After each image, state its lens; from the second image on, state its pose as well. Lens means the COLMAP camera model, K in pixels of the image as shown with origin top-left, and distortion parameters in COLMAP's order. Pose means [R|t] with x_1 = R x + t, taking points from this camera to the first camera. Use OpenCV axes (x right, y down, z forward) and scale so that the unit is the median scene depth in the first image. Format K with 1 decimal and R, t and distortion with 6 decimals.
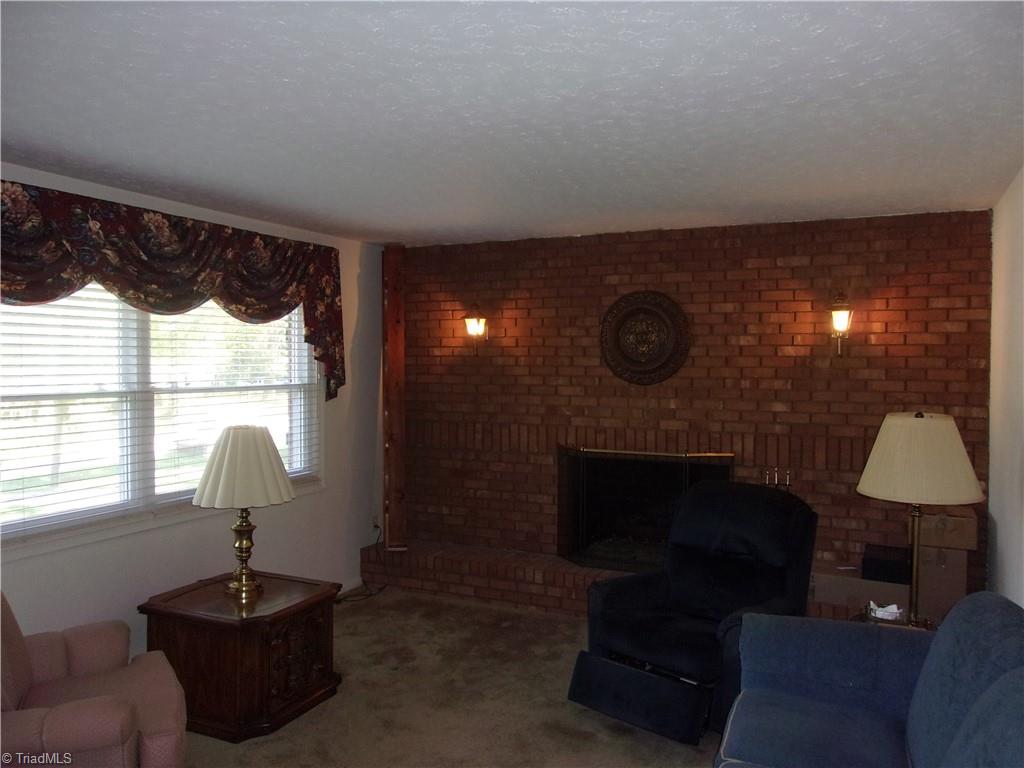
lens RADIAL K [[810.8, 0, 508.0], [0, 810.8, 384.3], [0, 0, 1]] dist [-0.002096, 0.028146]
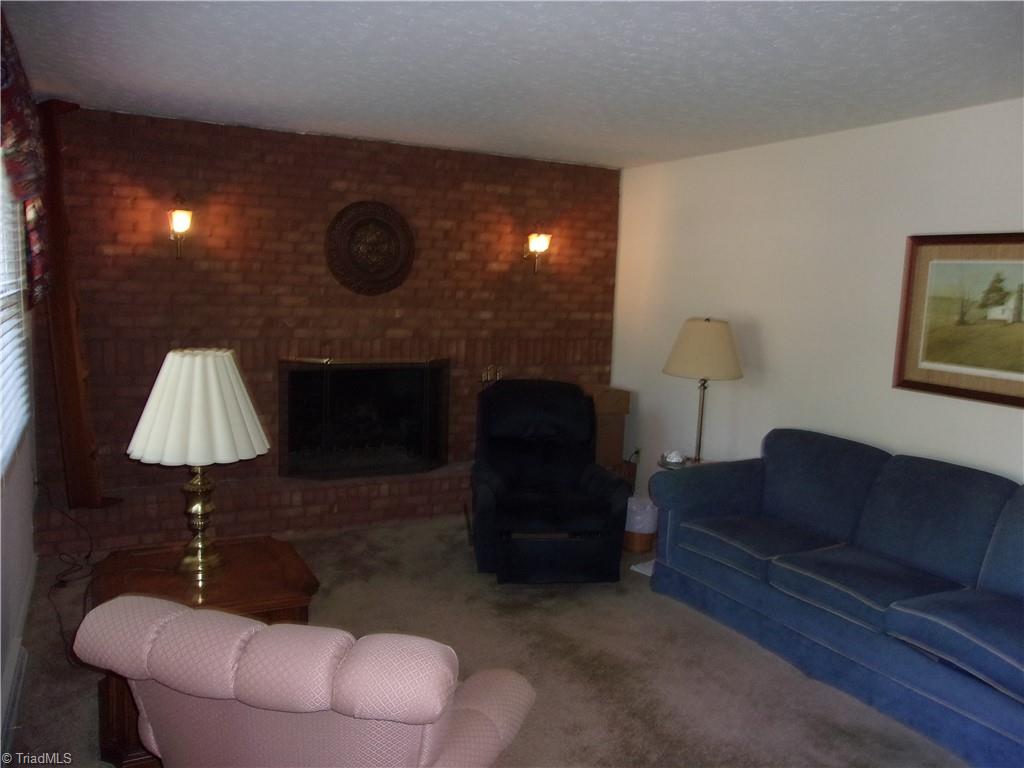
lens RADIAL K [[810.8, 0, 503.3], [0, 810.8, 379.8], [0, 0, 1]] dist [-0.002096, 0.028146]
pose [[0.620233, -0.079646, 0.780364, -0.535687], [-0.012065, 0.993746, 0.111013, -0.008174], [-0.784325, -0.078269, 0.615393, 0.237540]]
